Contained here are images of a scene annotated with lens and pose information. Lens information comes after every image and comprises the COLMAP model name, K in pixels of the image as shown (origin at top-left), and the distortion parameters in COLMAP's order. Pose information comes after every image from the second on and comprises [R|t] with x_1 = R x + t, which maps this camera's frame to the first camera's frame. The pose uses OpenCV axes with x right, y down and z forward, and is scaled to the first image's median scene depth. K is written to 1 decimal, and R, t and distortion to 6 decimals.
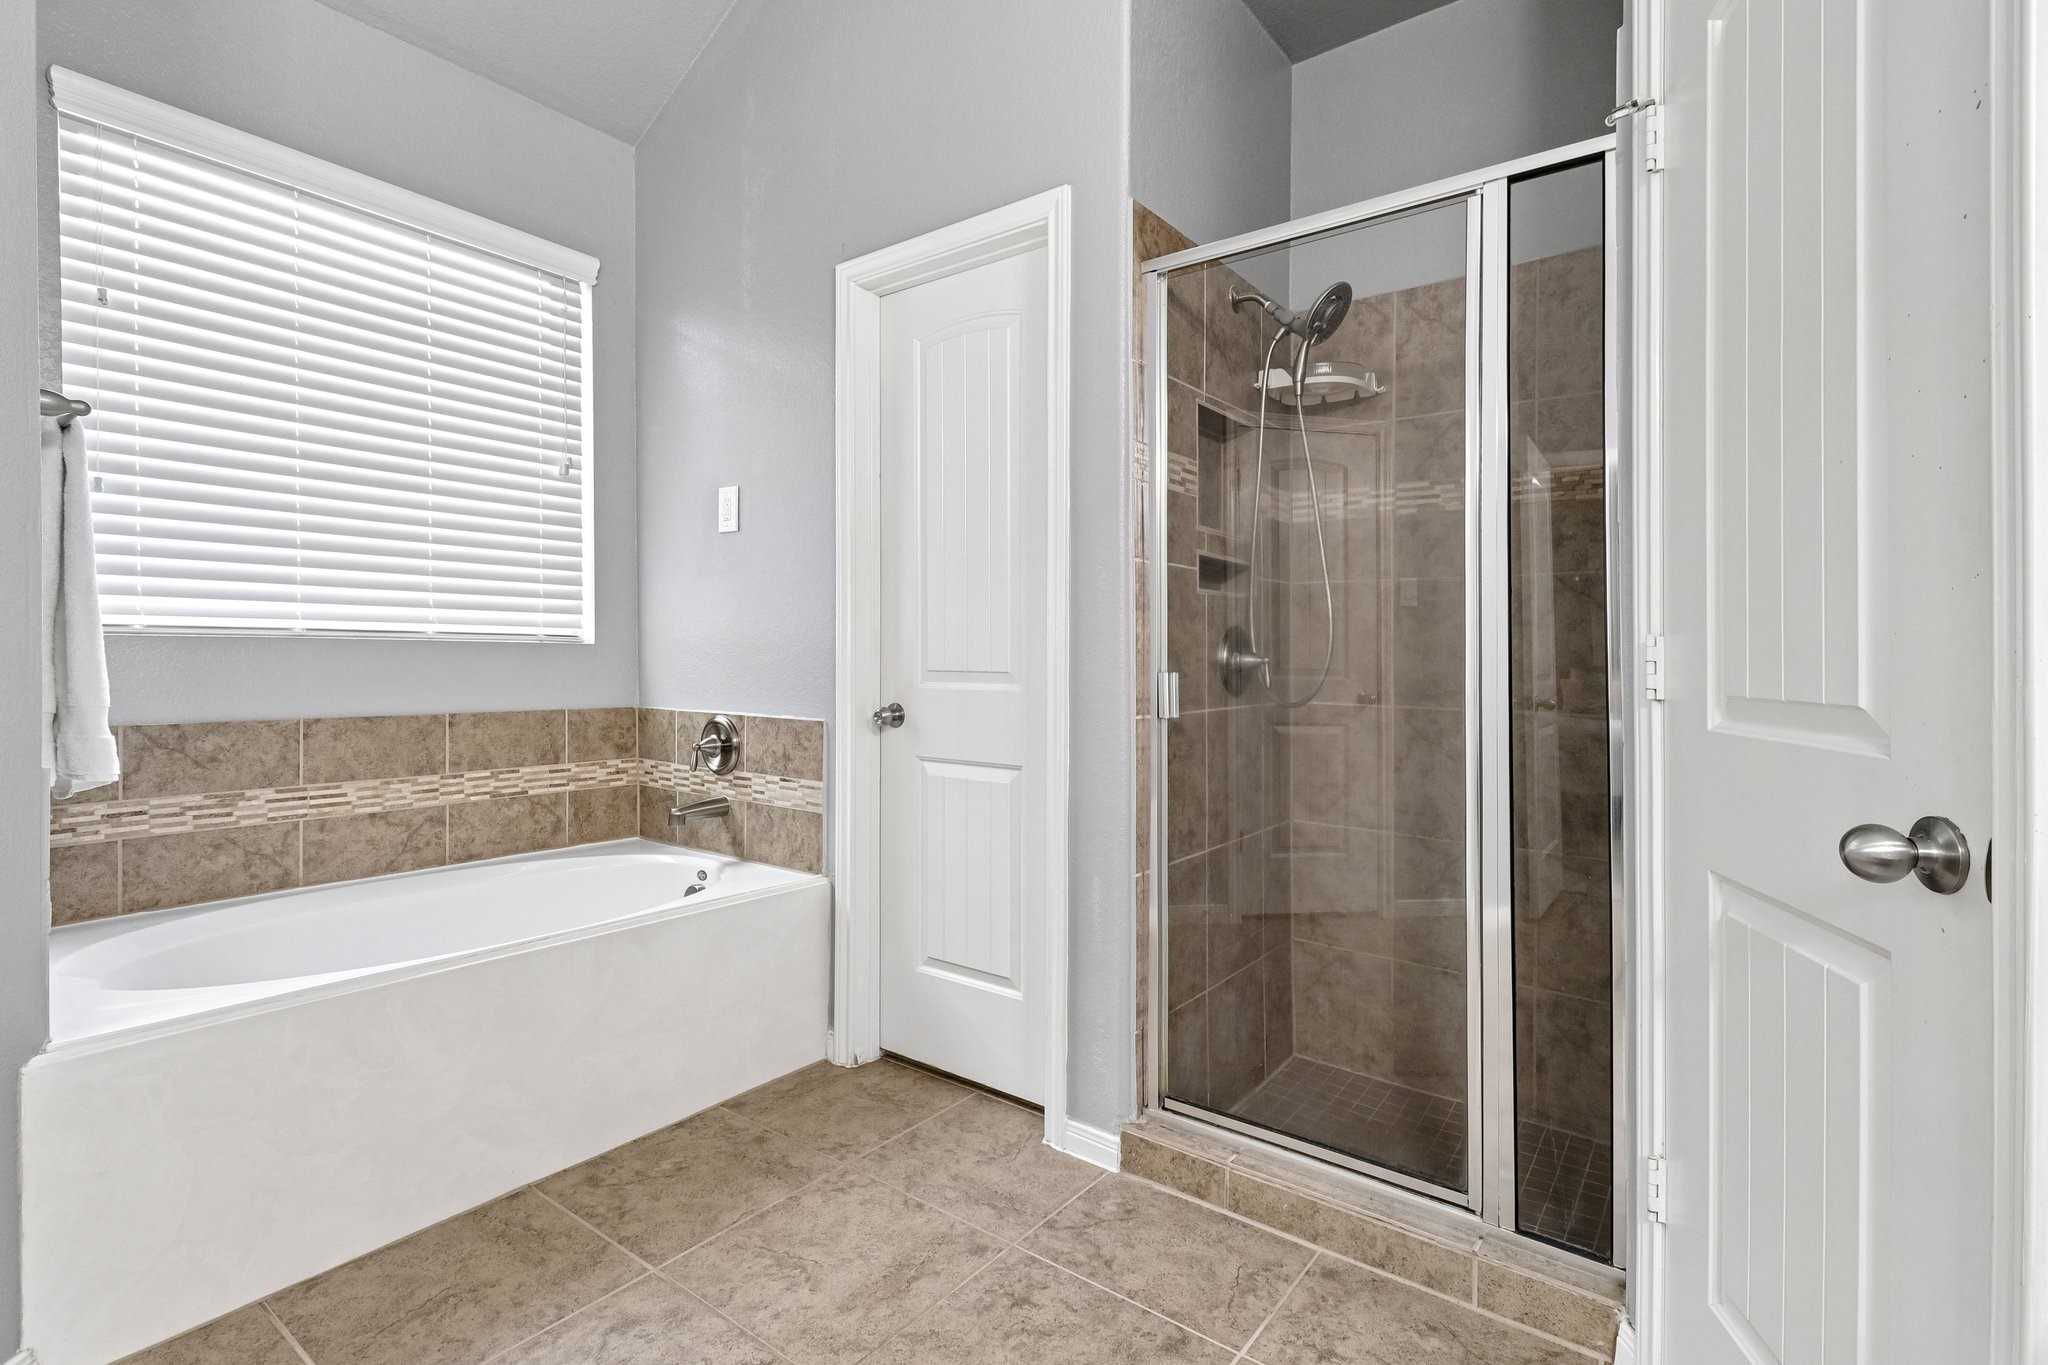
lens RADIAL K [[951.6, 0, 1031.6], [0, 951.6, 651.6], [0, 0, 1]] dist [0.036255, -0.026634]
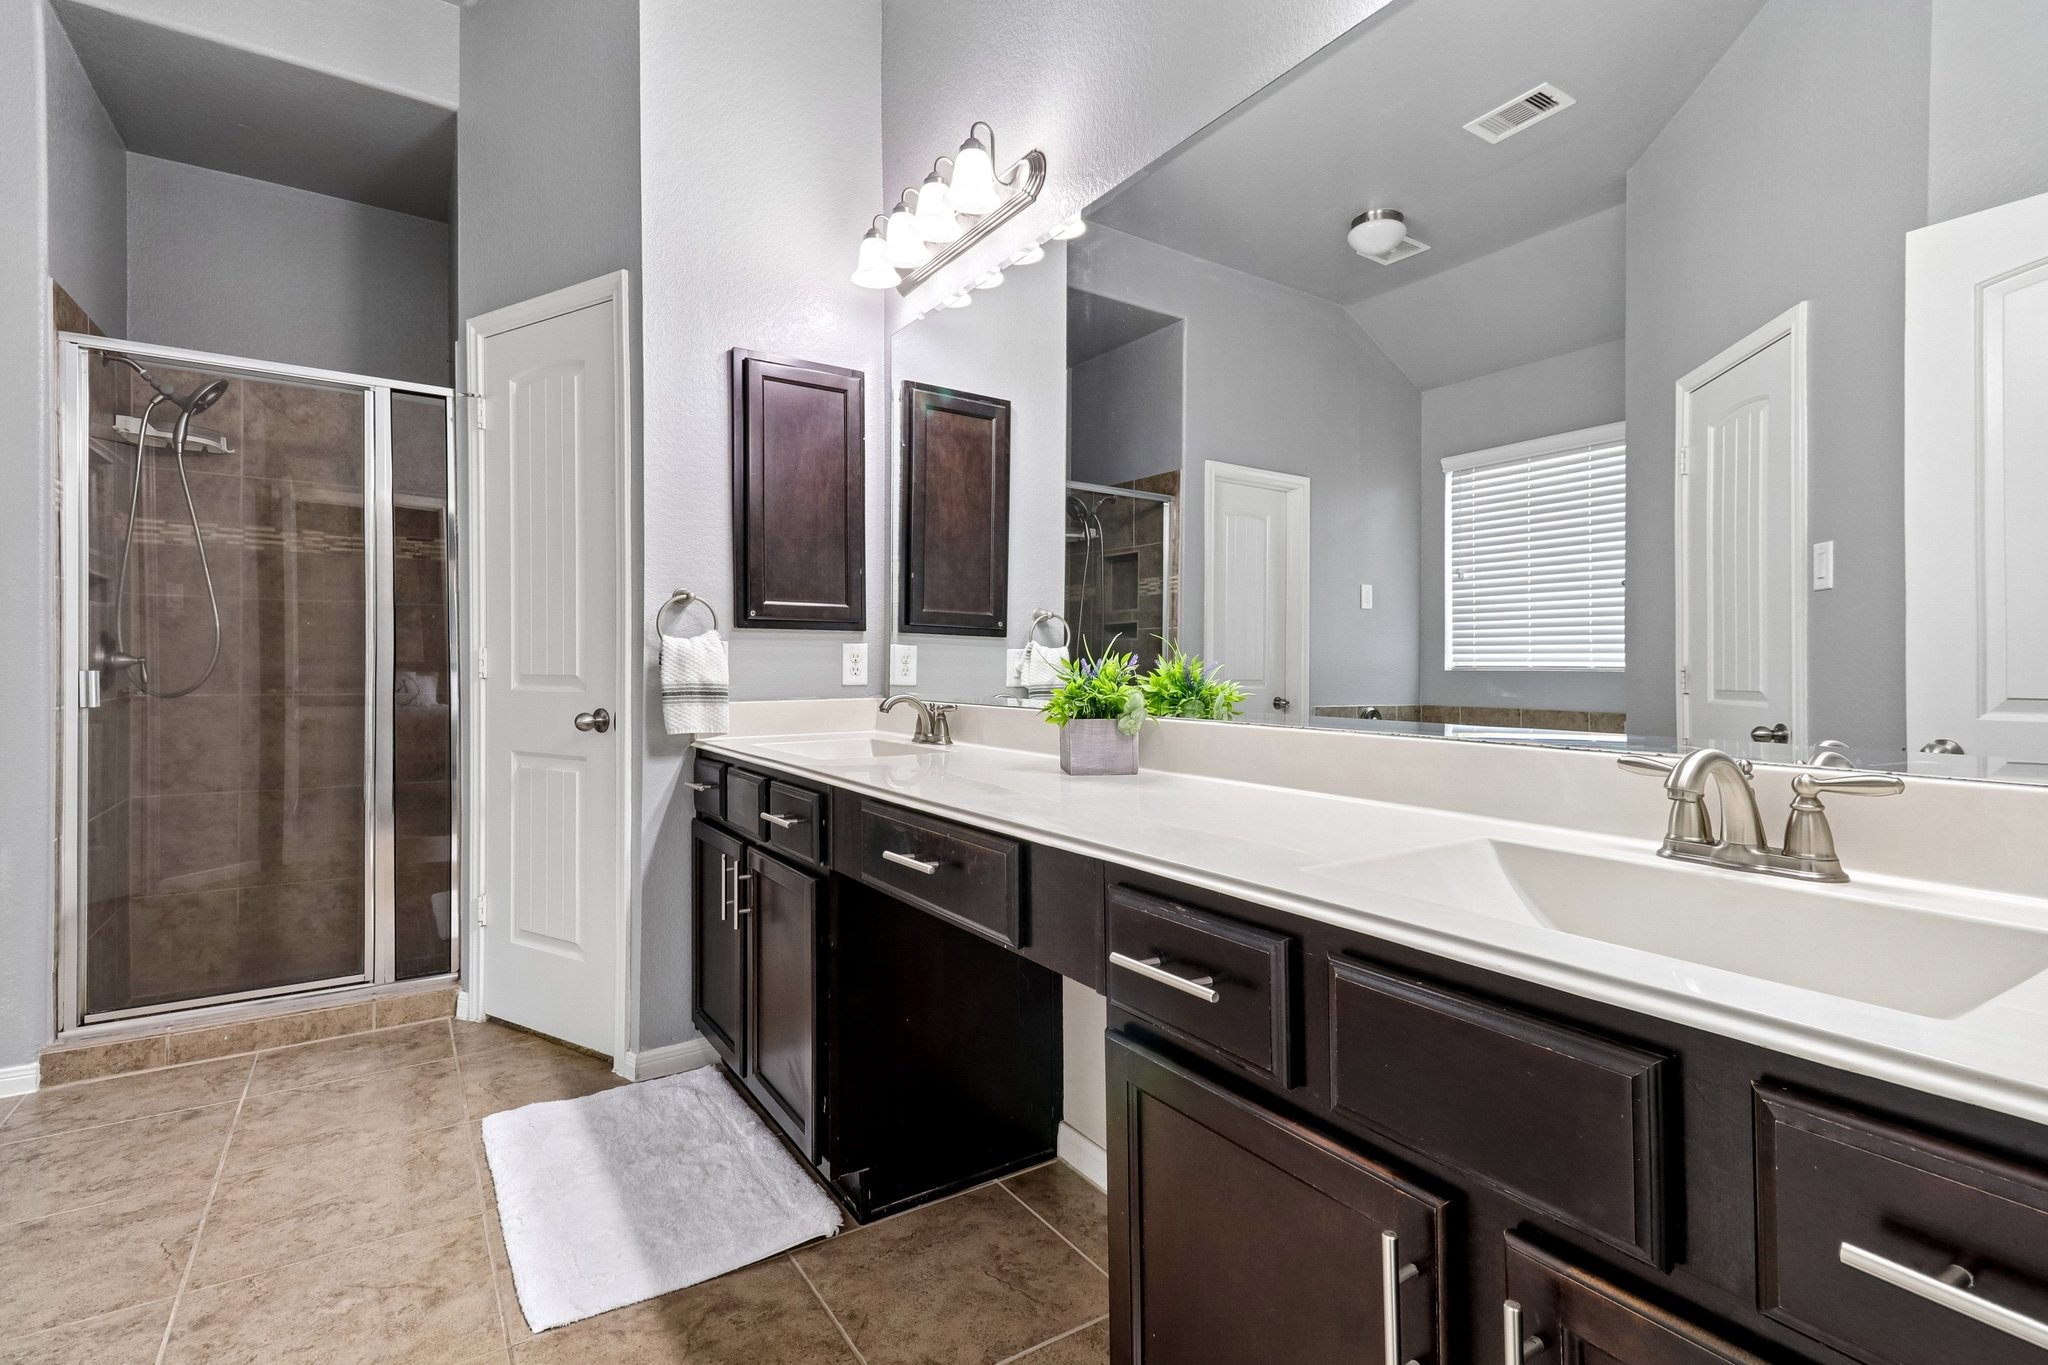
lens RADIAL K [[1018.0, 0, 1098.0], [0, 1018.0, 677.8], [0, 0, 1]] dist [-0.009319, -0.001820]
pose [[0.287676, -0.022197, 0.957471, -0.771601], [-0.007897, 0.999642, 0.025548, -0.012657], [-0.957695, -0.014910, 0.287398, -0.660613]]
